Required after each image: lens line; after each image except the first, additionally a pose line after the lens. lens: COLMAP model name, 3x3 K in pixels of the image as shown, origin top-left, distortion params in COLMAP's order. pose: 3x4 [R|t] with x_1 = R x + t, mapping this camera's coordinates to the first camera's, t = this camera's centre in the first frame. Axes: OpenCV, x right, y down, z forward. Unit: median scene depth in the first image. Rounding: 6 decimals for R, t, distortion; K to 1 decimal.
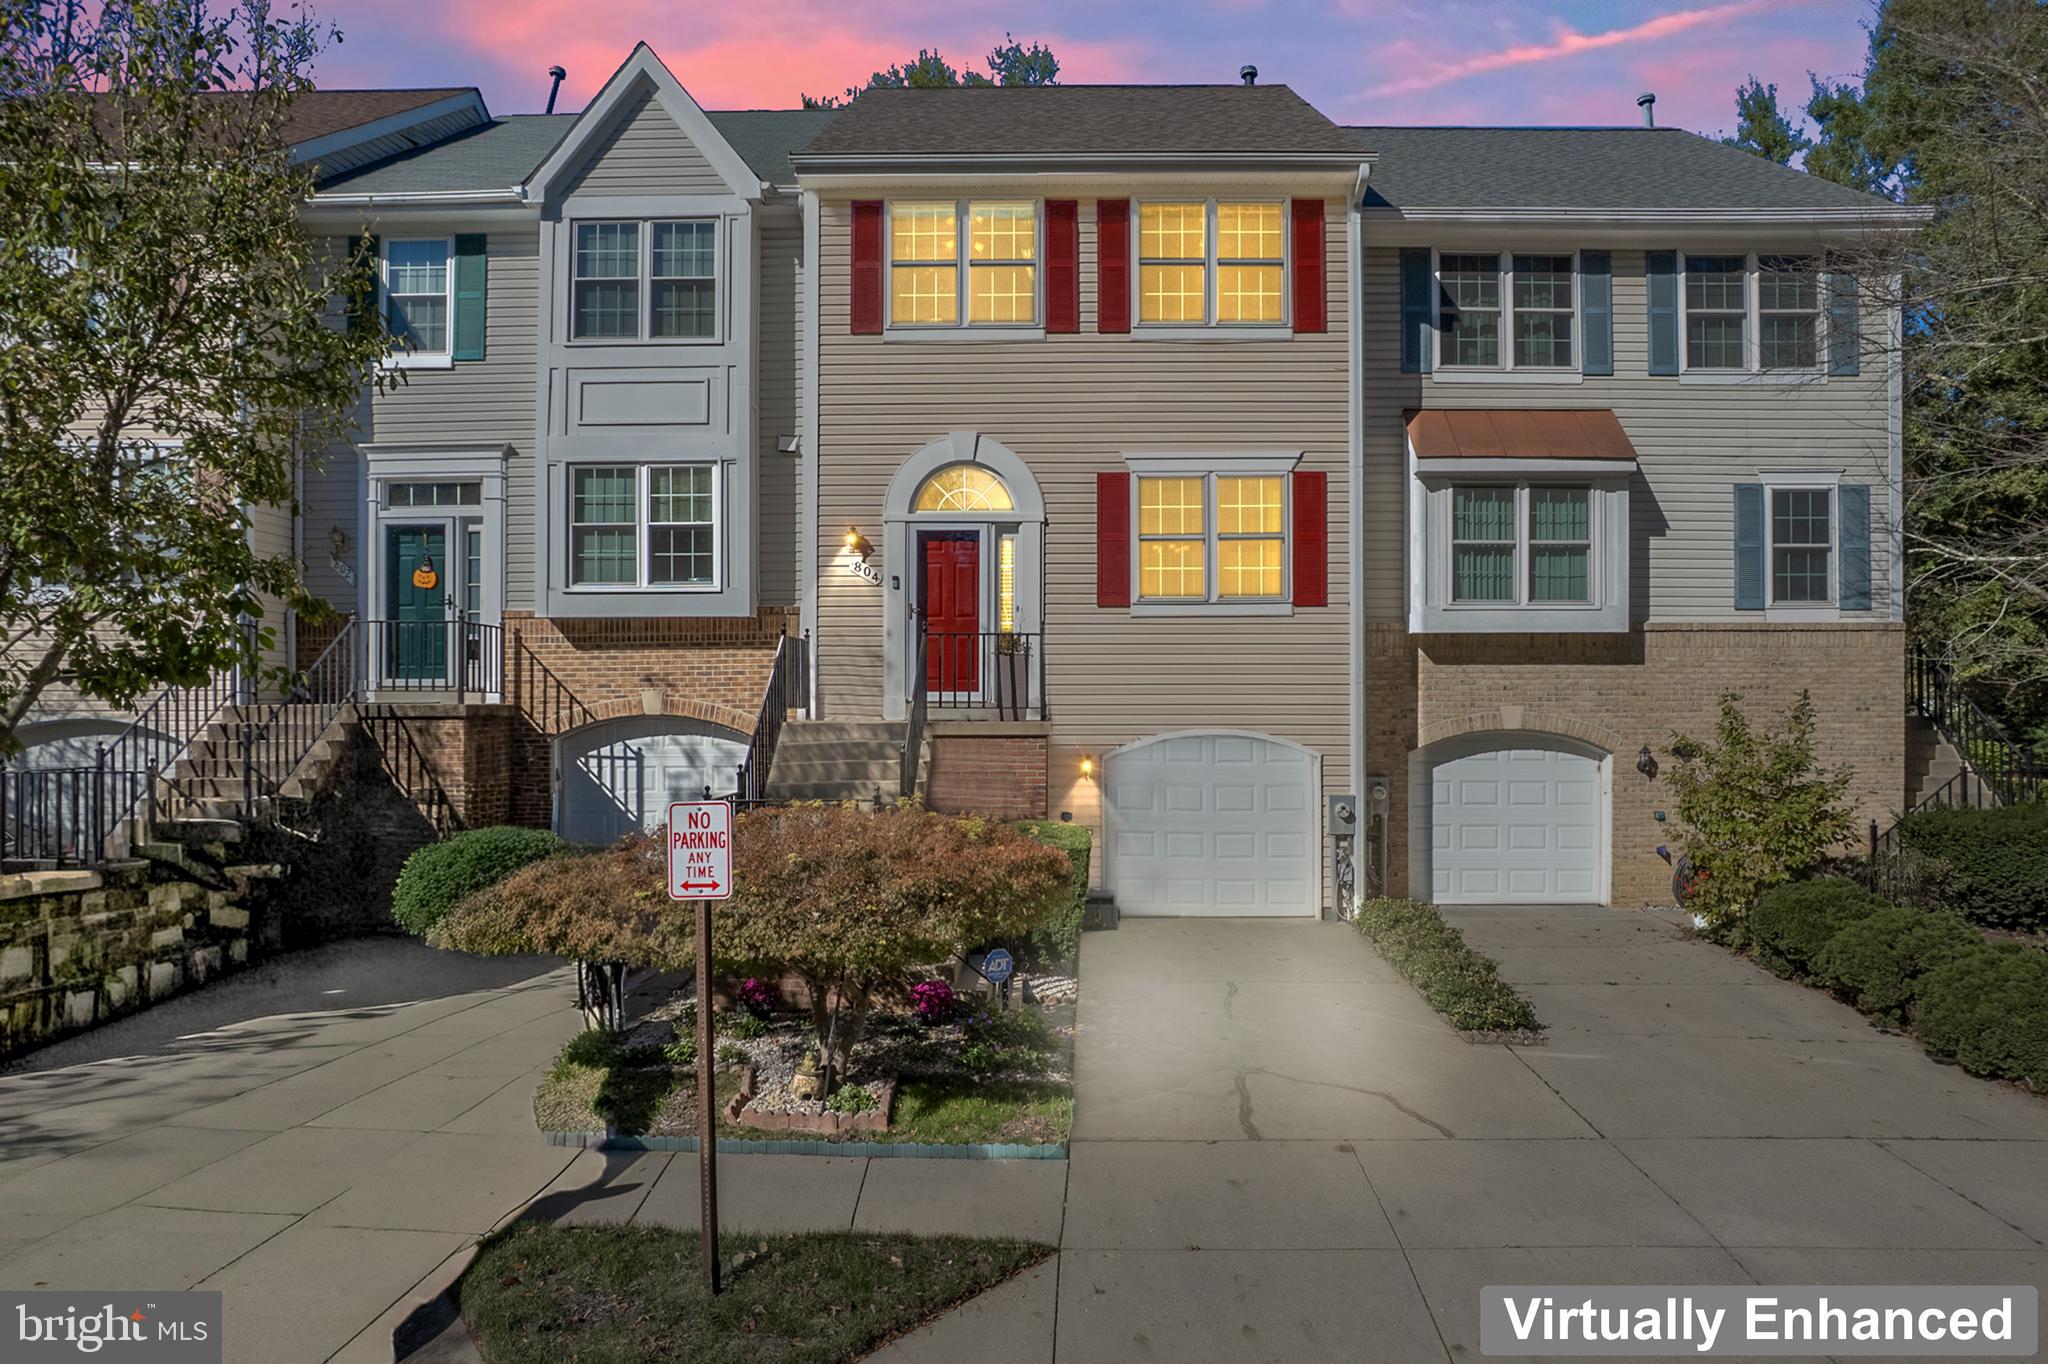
lens RADIAL K [[1315.1, 0, 1025.1], [0, 1315.1, 697.7], [0, 0, 1]] dist [-0.048077, -0.001143]
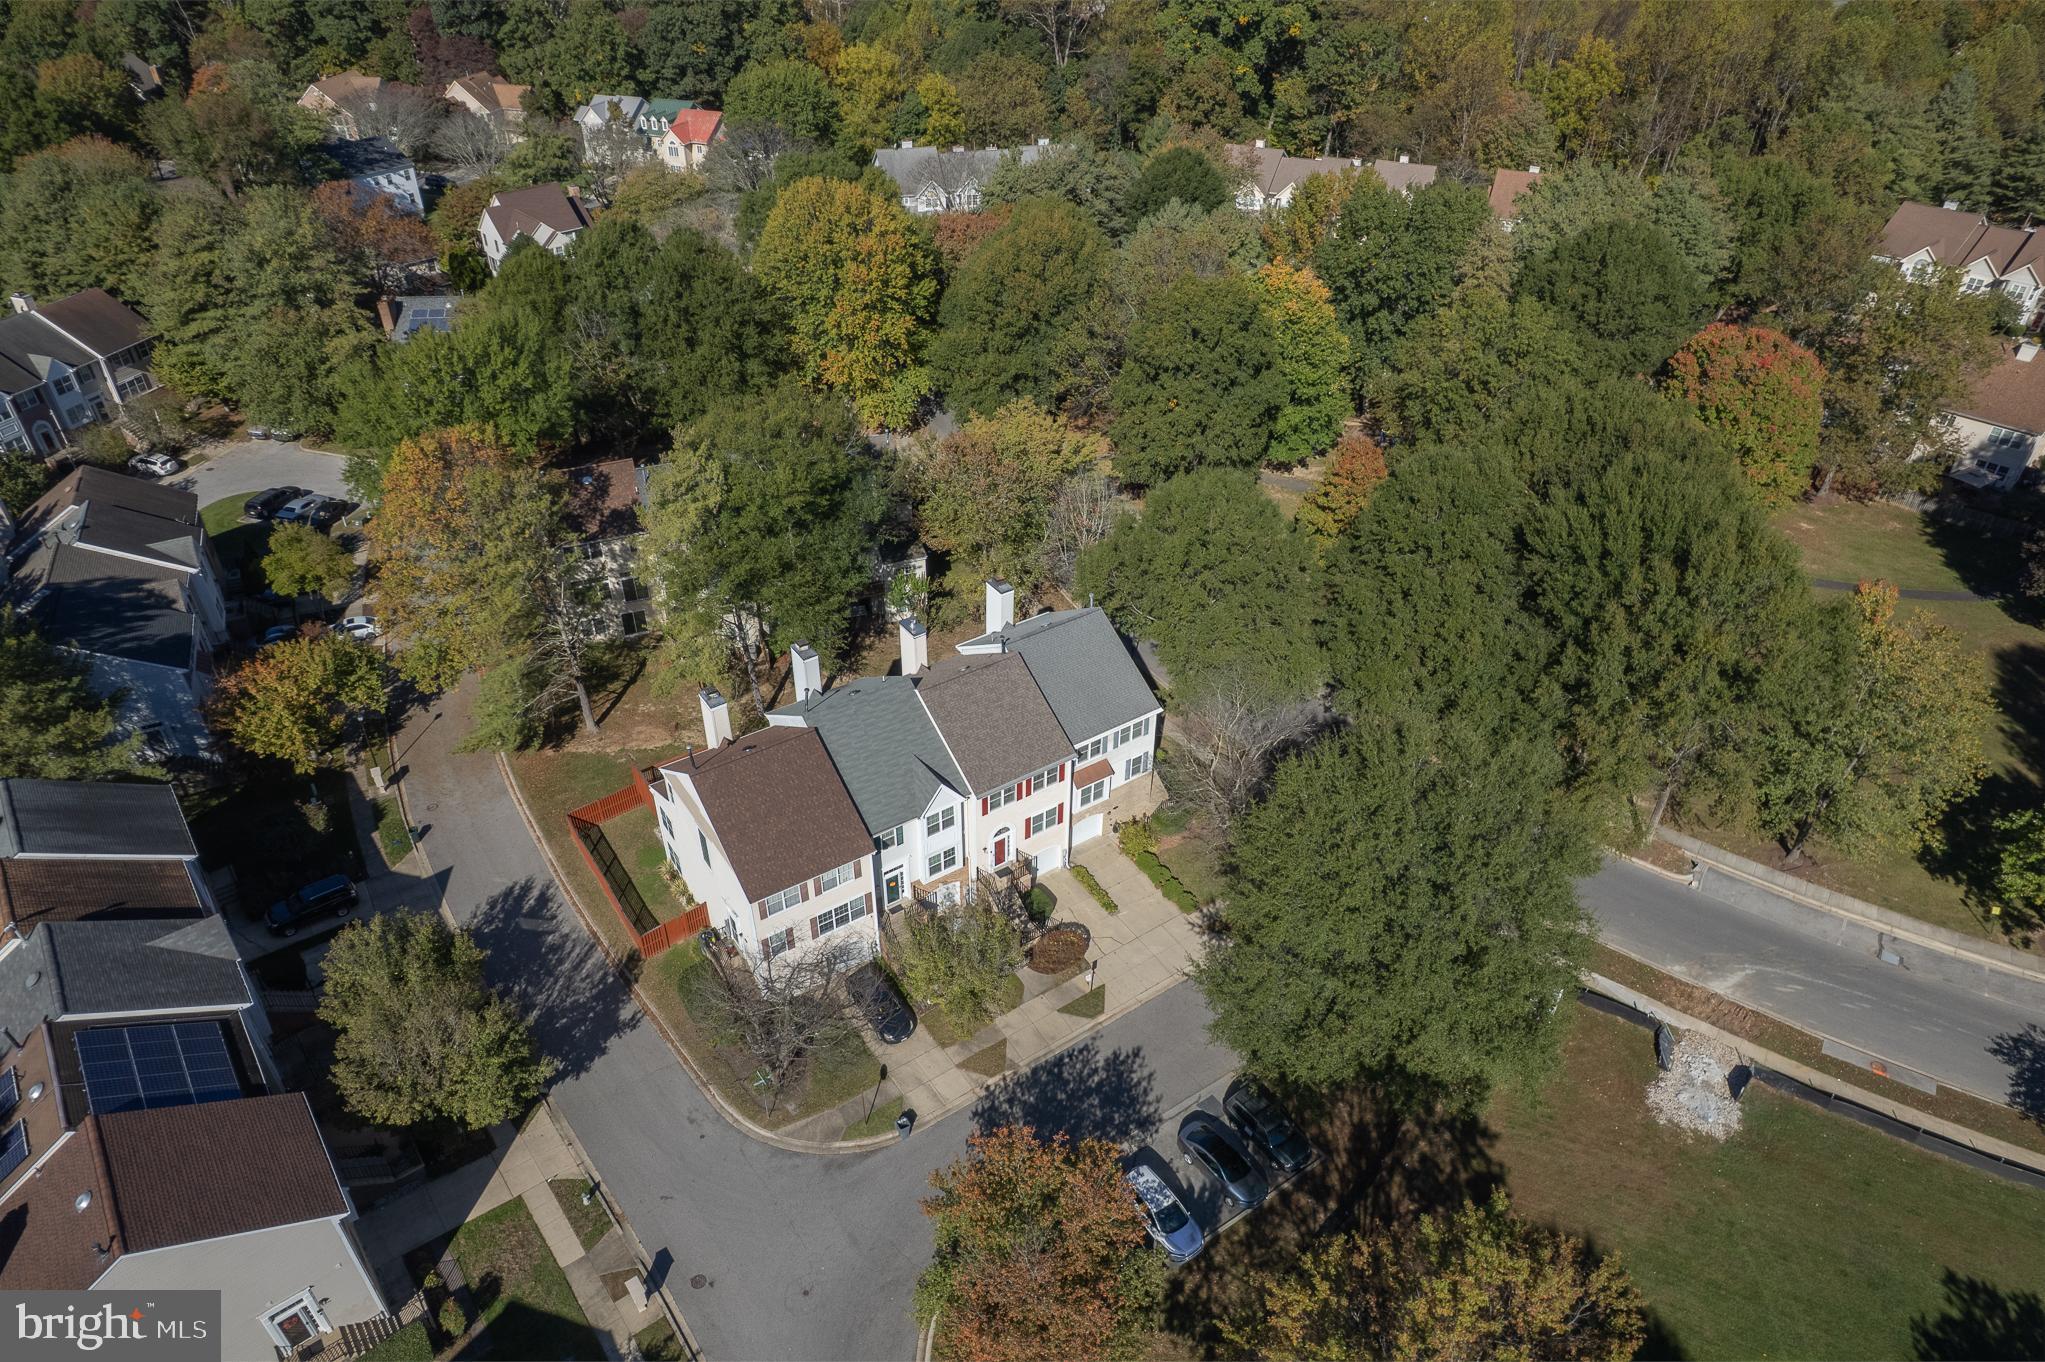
lens RADIAL K [[1291.4, 0, 1021.0], [0, 1291.4, 702.7], [0, 0, 1]] dist [-0.074941, 0.069103]
pose [[0.818992, -0.336163, 0.465024, -1.997740], [-0.009420, 0.802435, 0.596665, -3.304068], [-0.573728, -0.493045, 0.654021, -1.874787]]
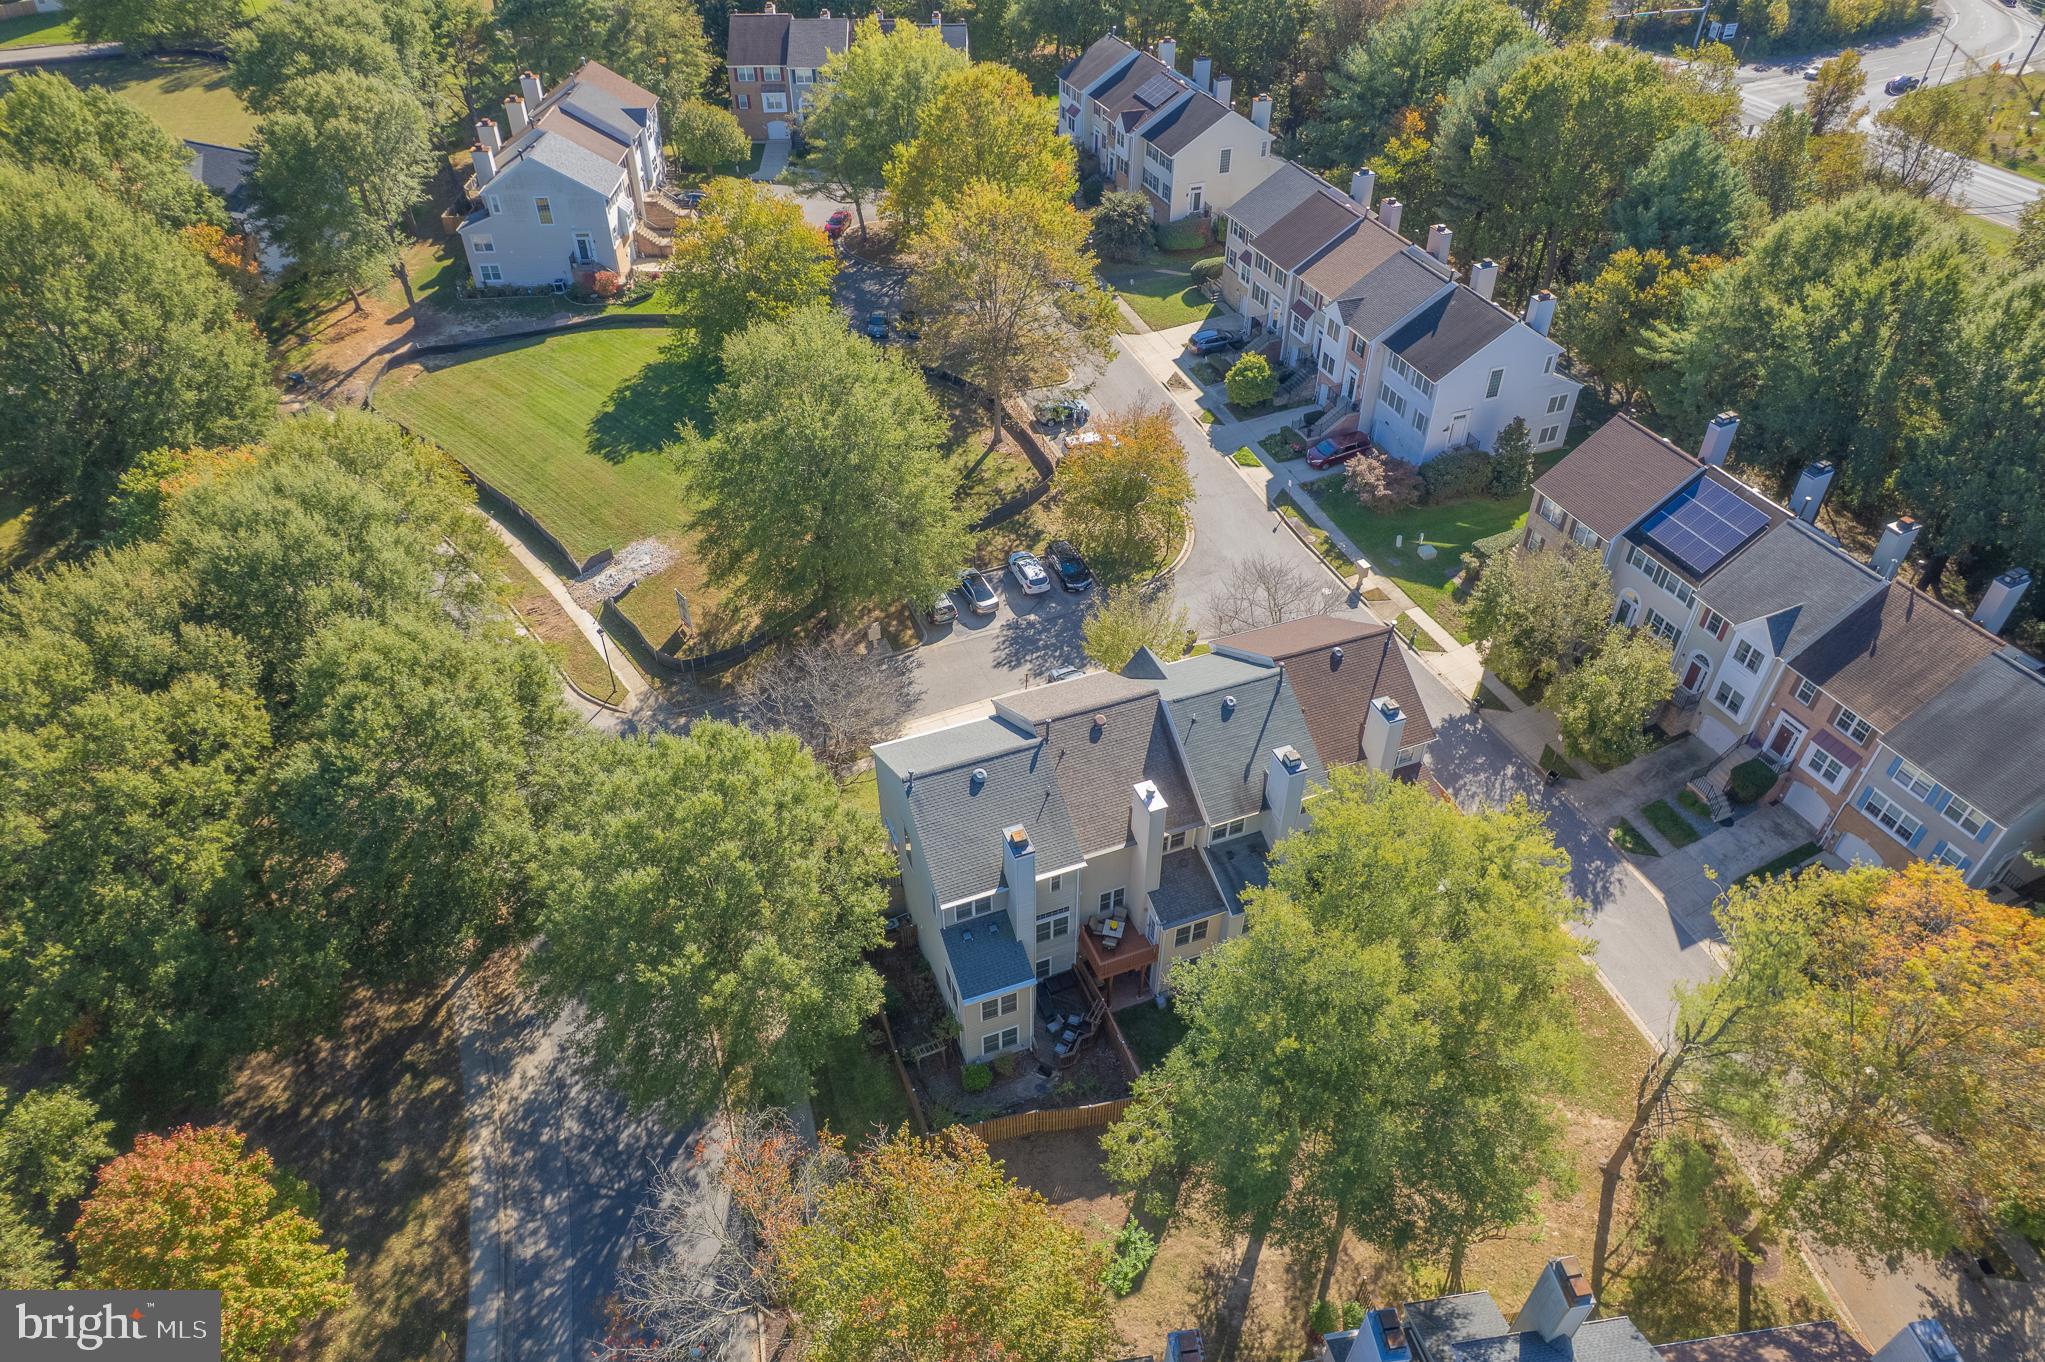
lens RADIAL K [[1299.7, 0, 1024.8], [0, 1299.7, 693.0], [0, 0, 1]] dist [-0.078526, 0.070522]
pose [[-0.931186, 0.246279, -0.268772, 1.297447], [0.012581, 0.758557, 0.651486, -3.254279], [0.364326, 0.603273, -0.709456, 4.076266]]
